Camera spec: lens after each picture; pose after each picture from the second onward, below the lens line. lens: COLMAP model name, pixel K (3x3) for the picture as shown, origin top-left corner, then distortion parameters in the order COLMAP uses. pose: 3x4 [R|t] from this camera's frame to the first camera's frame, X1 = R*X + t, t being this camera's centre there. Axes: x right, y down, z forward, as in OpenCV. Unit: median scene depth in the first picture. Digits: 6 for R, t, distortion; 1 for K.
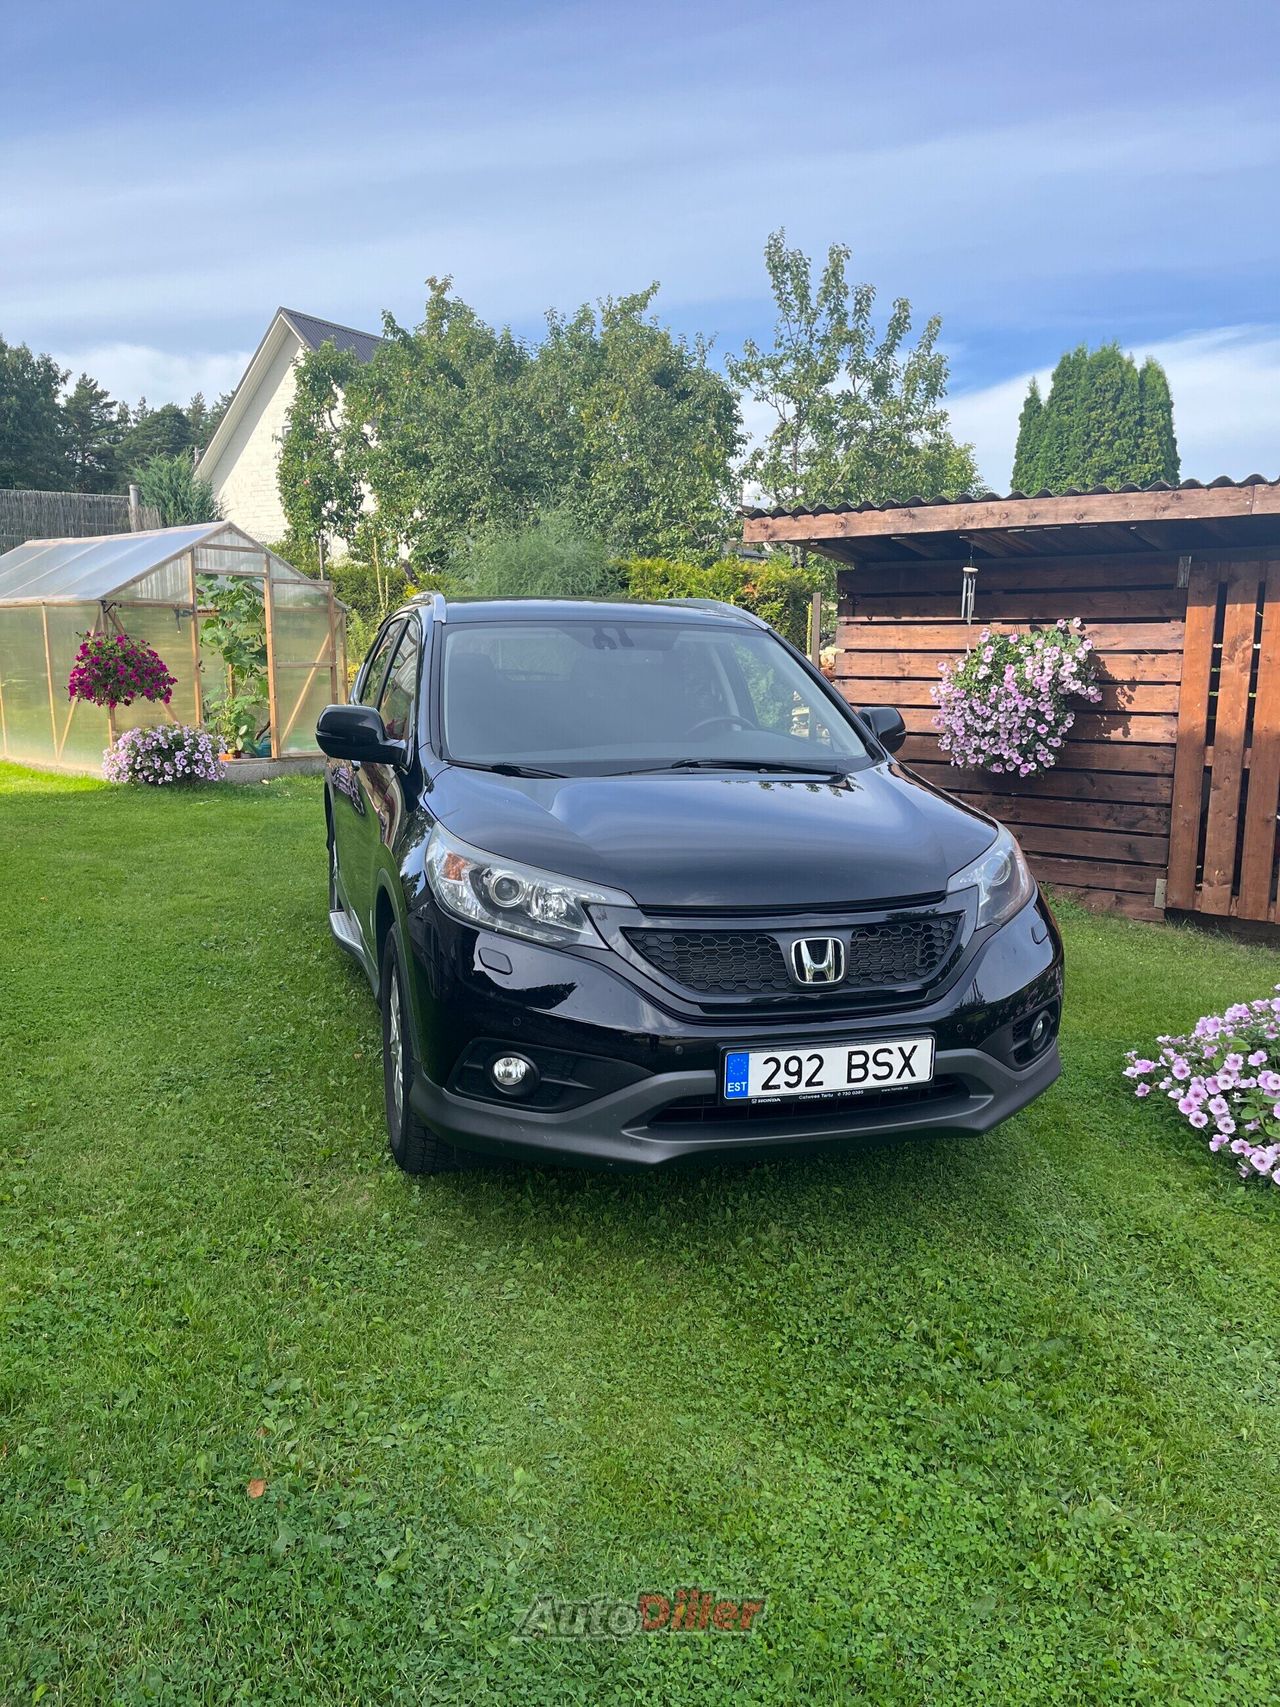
lens RADIAL K [[1291.3, 0, 632.4], [0, 1291.3, 859.7], [0, 0, 1]] dist [0.049020, -0.018897]
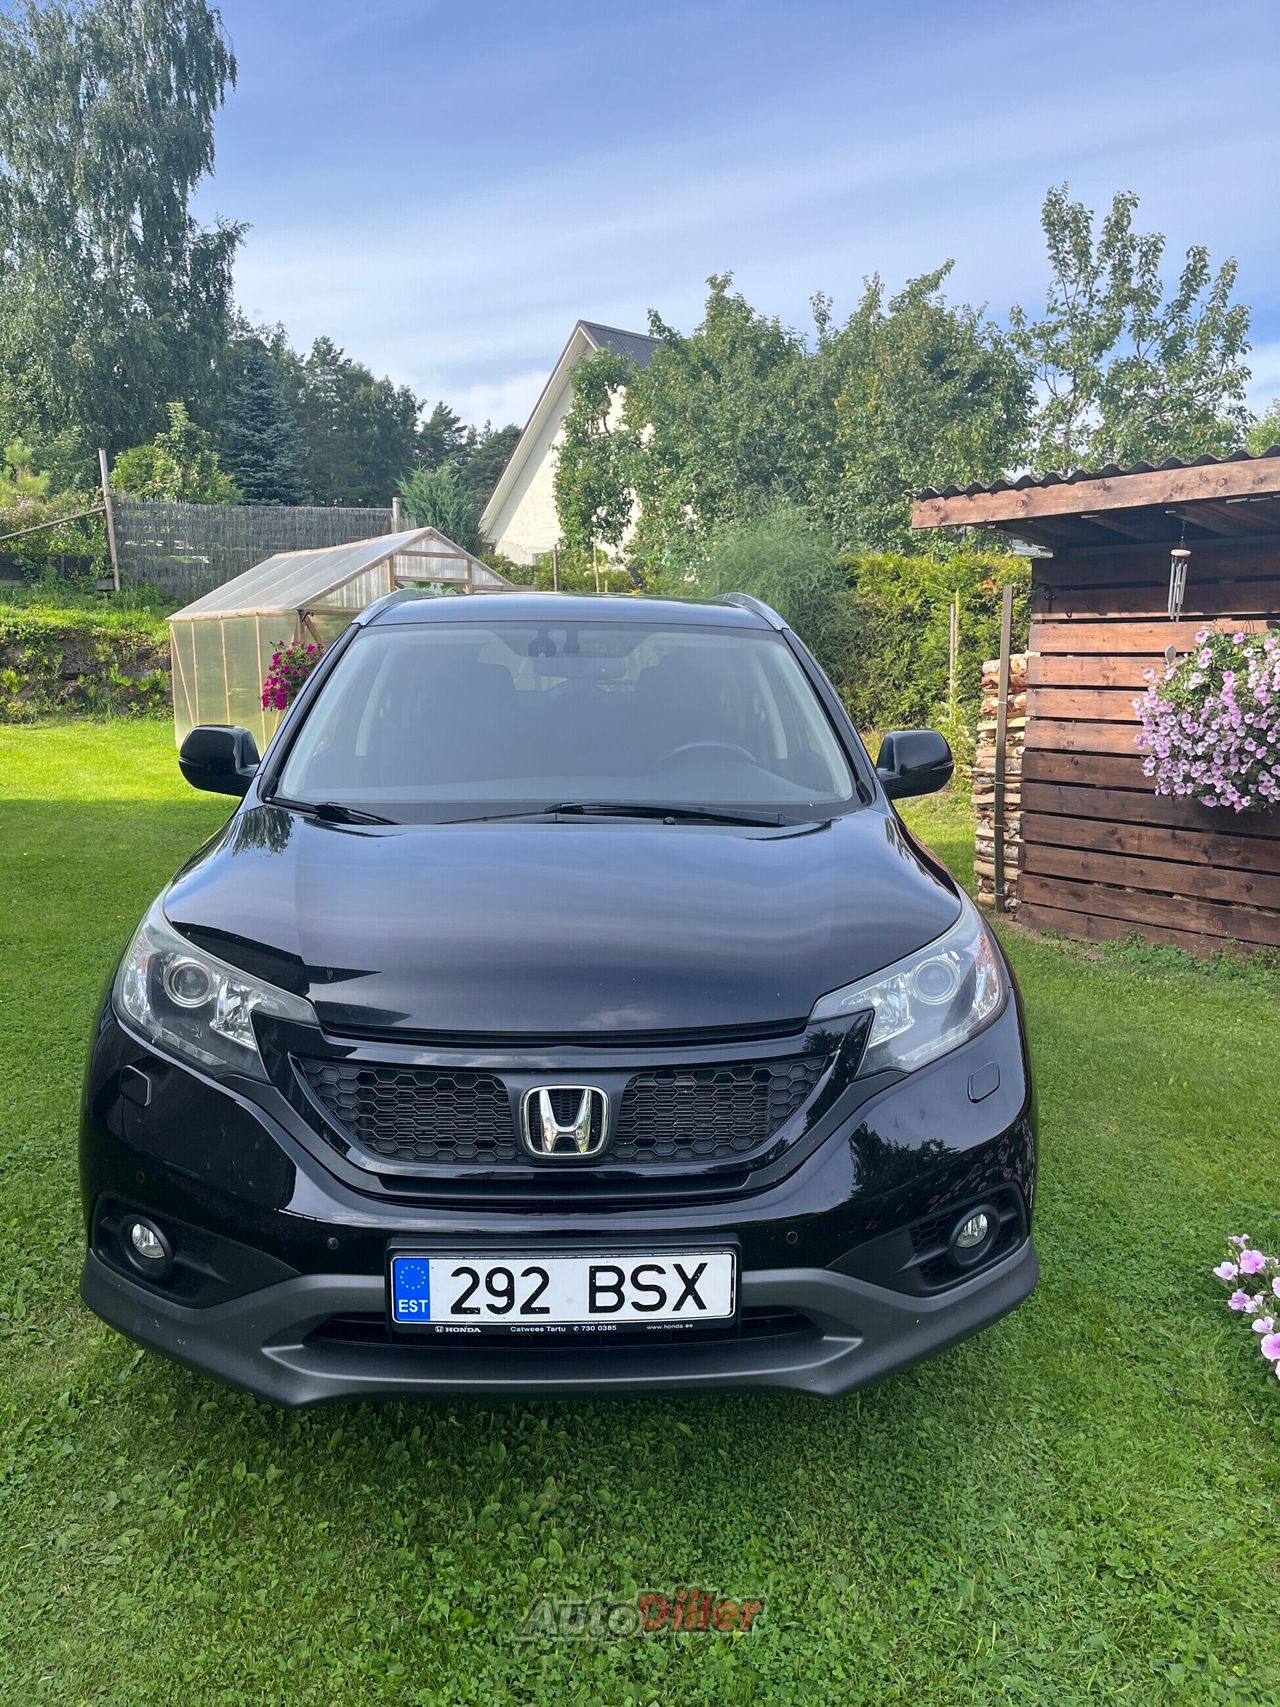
lens RADIAL K [[1291.3, 0, 640.0], [0, 1291.3, 850.1], [0, 0, 1]] dist [0.049020, -0.018897]
pose [[0.969628, 0.030833, -0.242634, 0.128125], [-0.033430, 0.999419, -0.006592, -0.022249], [0.242289, 0.014503, 0.970096, 0.133839]]
